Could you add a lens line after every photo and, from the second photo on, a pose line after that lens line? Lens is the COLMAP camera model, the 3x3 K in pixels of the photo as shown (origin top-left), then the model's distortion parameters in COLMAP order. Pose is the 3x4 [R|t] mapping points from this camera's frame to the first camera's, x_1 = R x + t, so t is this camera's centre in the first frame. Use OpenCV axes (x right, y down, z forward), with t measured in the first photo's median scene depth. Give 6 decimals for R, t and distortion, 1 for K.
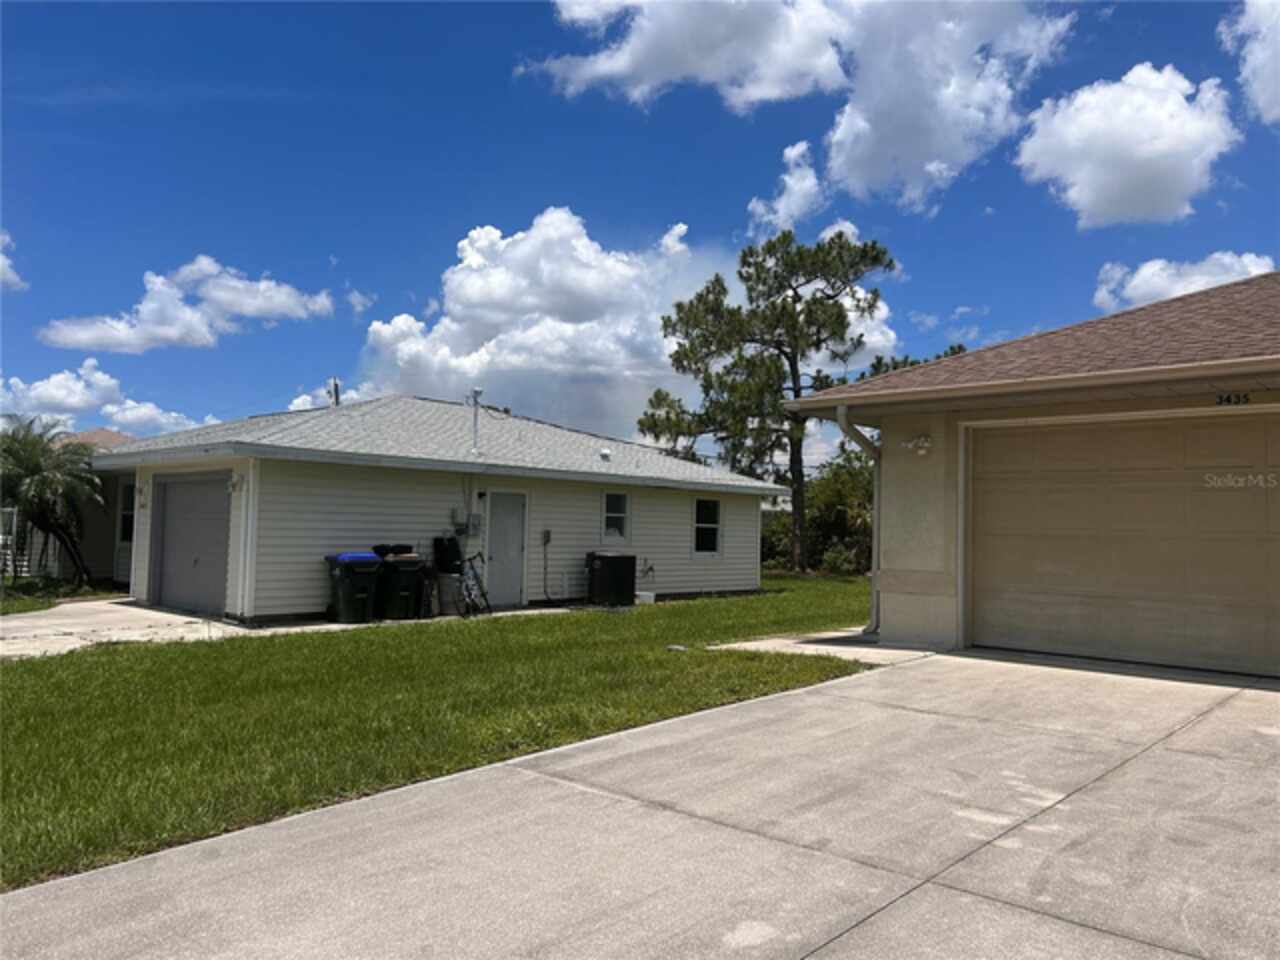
lens RADIAL K [[964.2, 0, 650.5], [0, 964.2, 477.2], [0, 0, 1]] dist [0.054475, -0.068106]
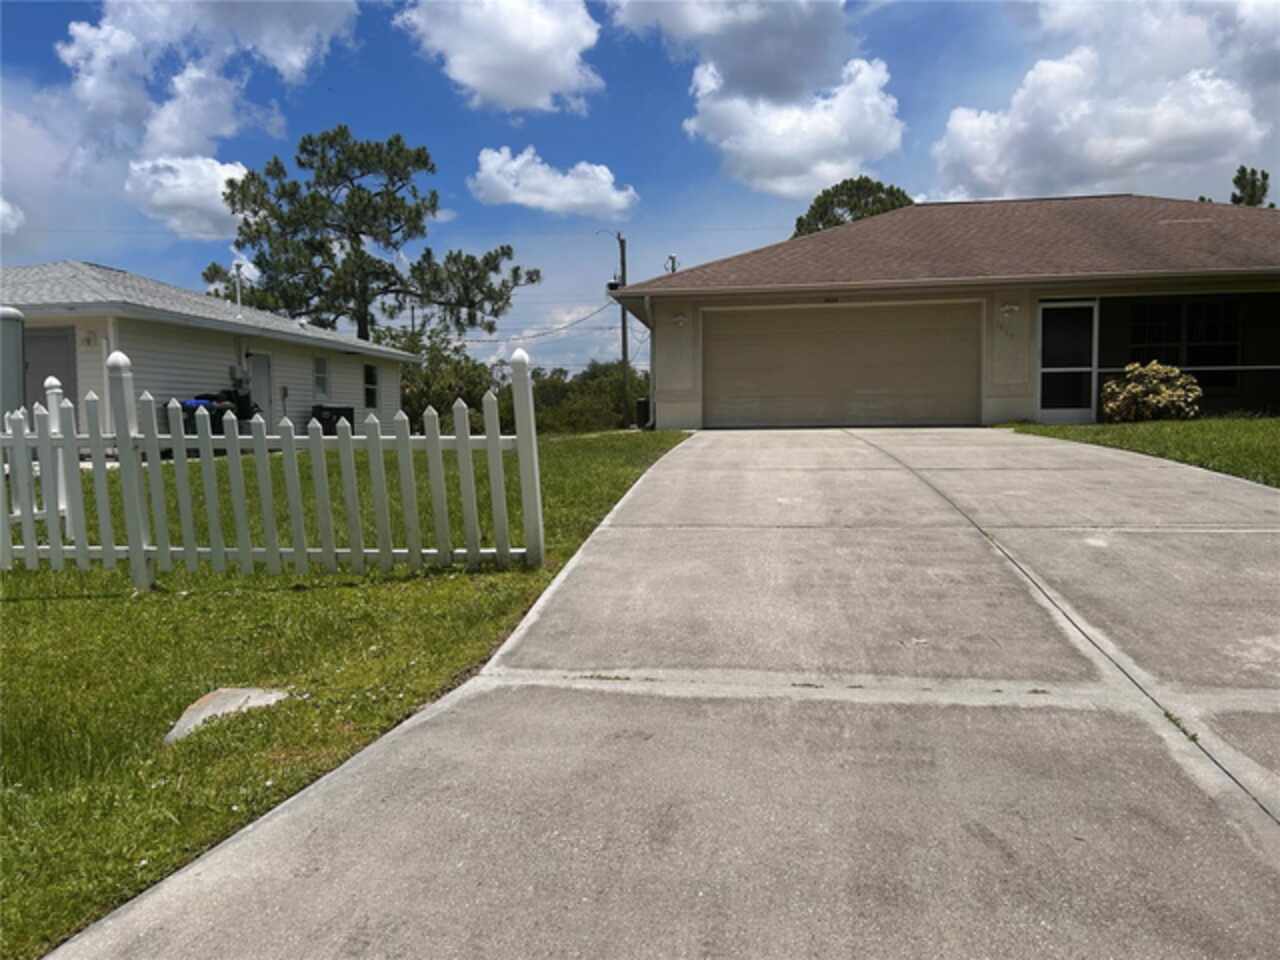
lens RADIAL K [[964.2, 0, 638.3], [0, 964.2, 477.3], [0, 0, 1]] dist [0.054475, -0.068106]
pose [[0.819845, -0.064550, 0.568935, -0.250777], [-0.001869, 0.993318, 0.115392, 0.015370], [-0.572582, -0.095667, 0.814247, -0.135098]]
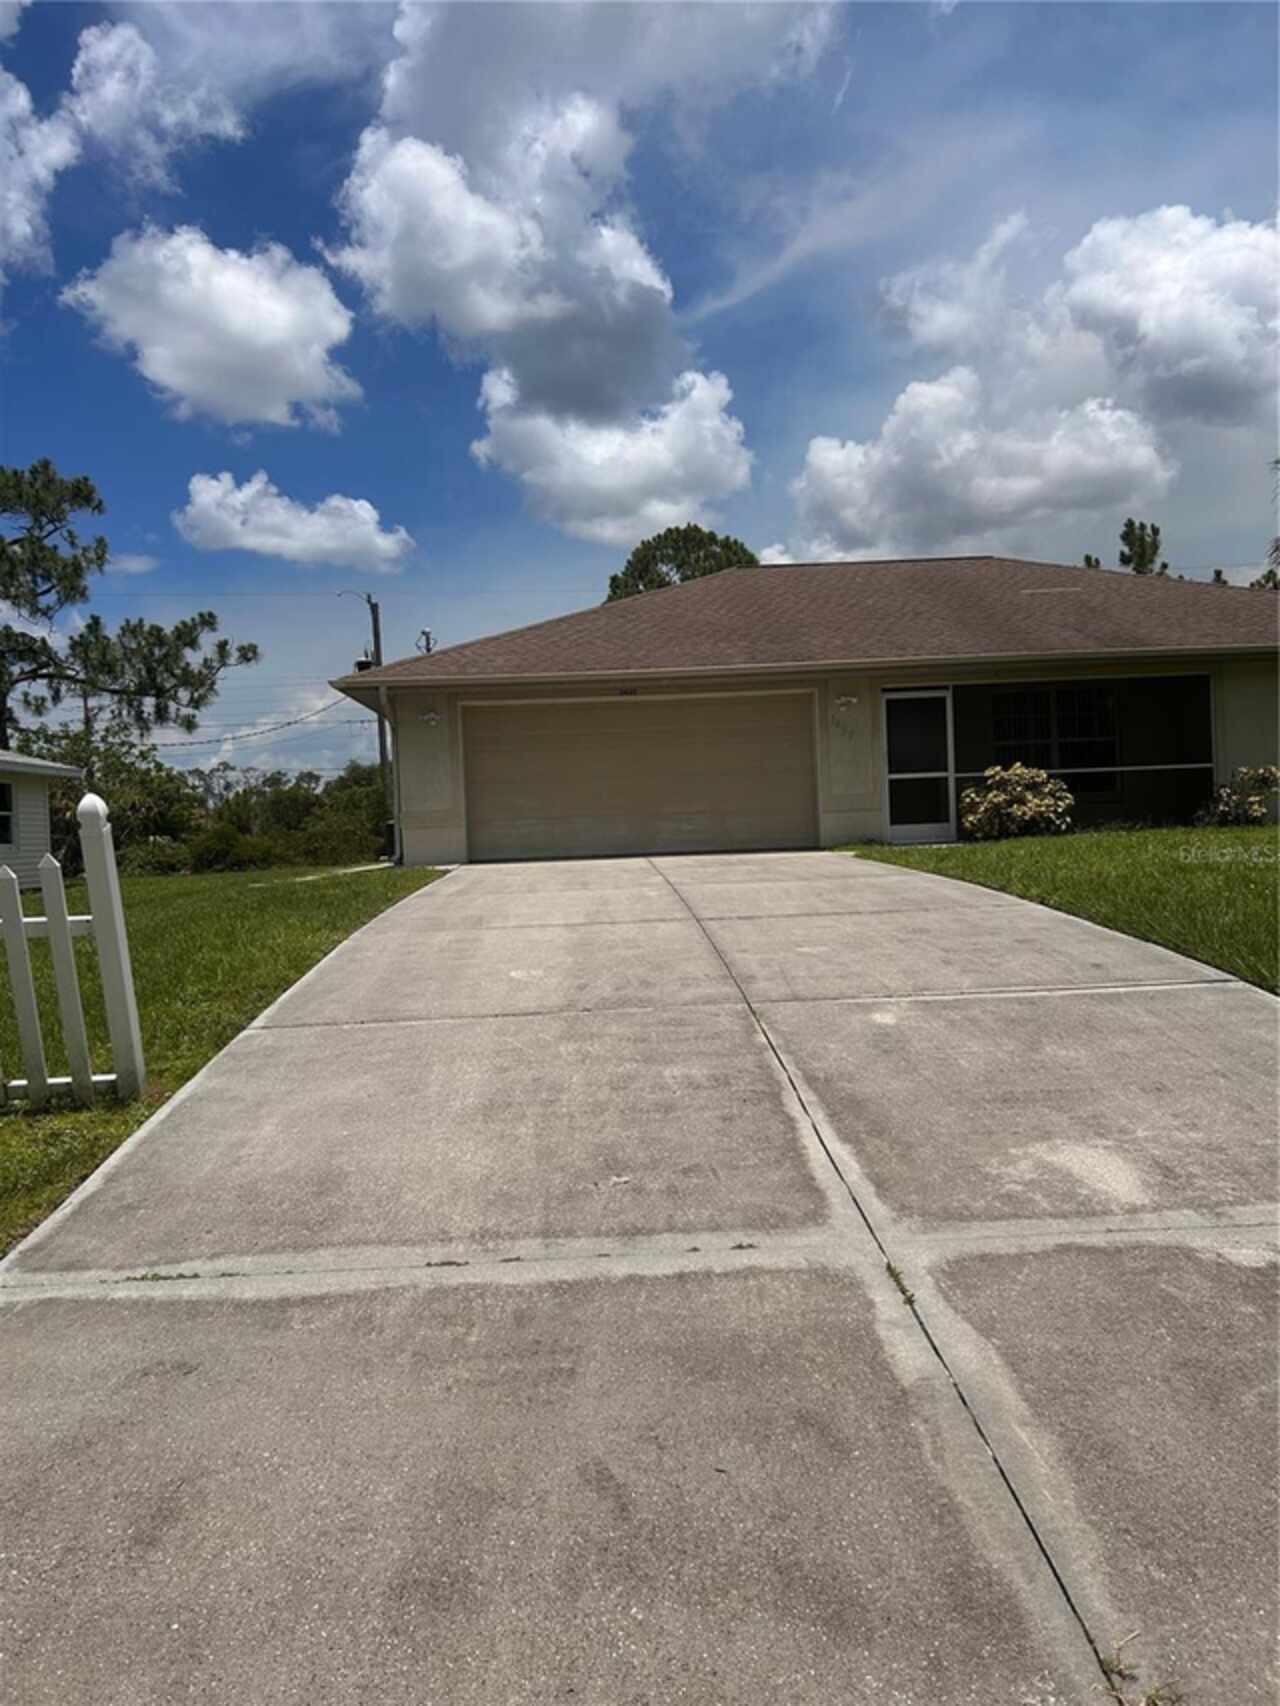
lens RADIAL K [[1285.1, 0, 647.2], [0, 1285.1, 848.5], [0, 0, 1]] dist [0.054475, -0.068106]
pose [[0.709124, -0.061046, 0.702436, -0.234830], [0.018466, 0.997511, 0.068048, 0.009287], [-0.704842, -0.035283, 0.708486, -0.147456]]
